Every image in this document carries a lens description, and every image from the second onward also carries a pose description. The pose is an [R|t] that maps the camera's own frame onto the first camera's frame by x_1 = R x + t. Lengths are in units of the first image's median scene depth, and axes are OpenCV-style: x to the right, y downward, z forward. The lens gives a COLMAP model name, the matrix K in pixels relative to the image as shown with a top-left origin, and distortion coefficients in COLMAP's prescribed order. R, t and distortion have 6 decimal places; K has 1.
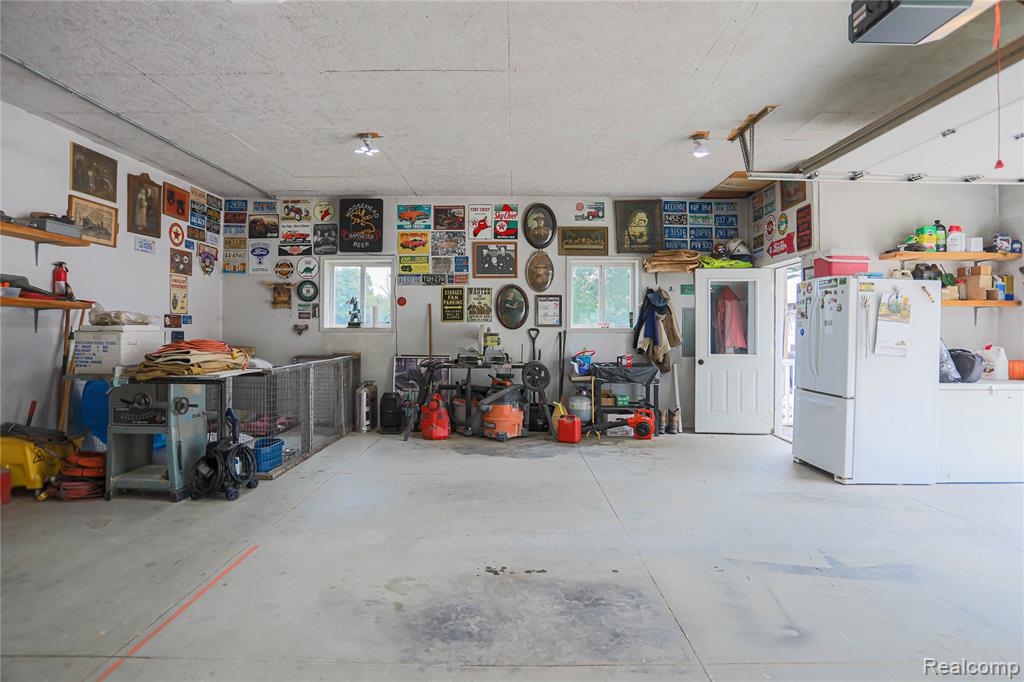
lens RADIAL K [[526.0, 0, 524.7], [0, 526.0, 328.0], [0, 0, 1]] dist [-0.062648, 0.024238]
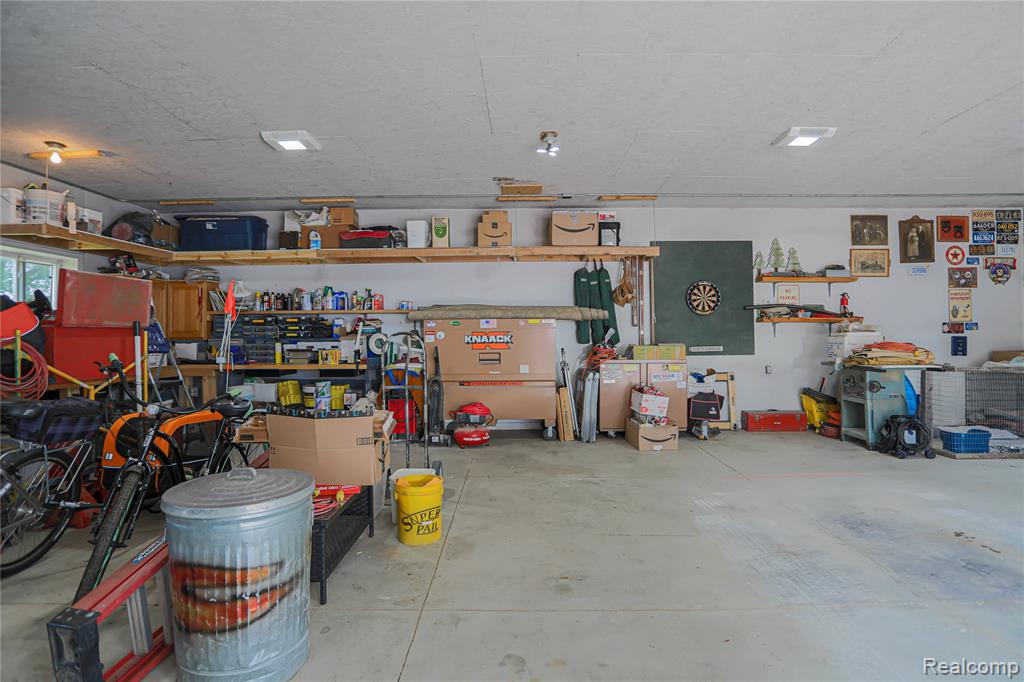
lens RADIAL K [[526.0, 0, 511.2], [0, 526.0, 332.3], [0, 0, 1]] dist [-0.062648, 0.024238]
pose [[-0.034520, -0.013531, -0.999312, 0.708401], [0.007210, 0.999879, -0.013787, 0.007477], [0.999378, -0.007681, -0.034419, 0.009391]]
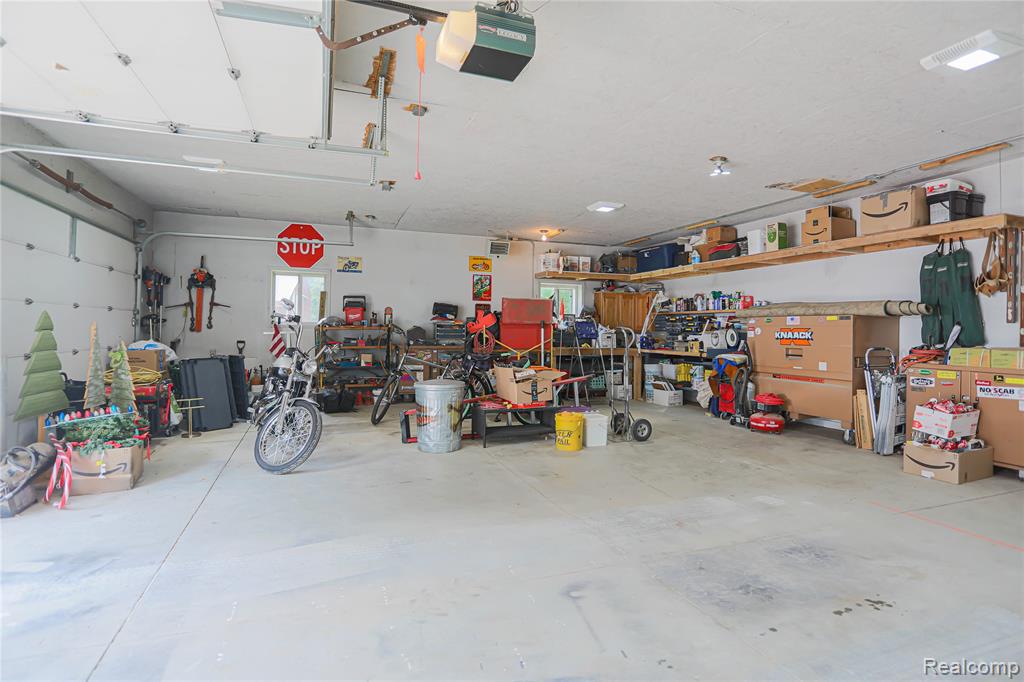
lens RADIAL K [[526.0, 0, 523.3], [0, 526.0, 327.8], [0, 0, 1]] dist [-0.062648, 0.024238]
pose [[-0.939052, -0.019502, -0.343222, 0.508401], [-0.018499, 0.999810, -0.006197, 0.007744], [0.343277, 0.000530, -0.939234, 0.999377]]
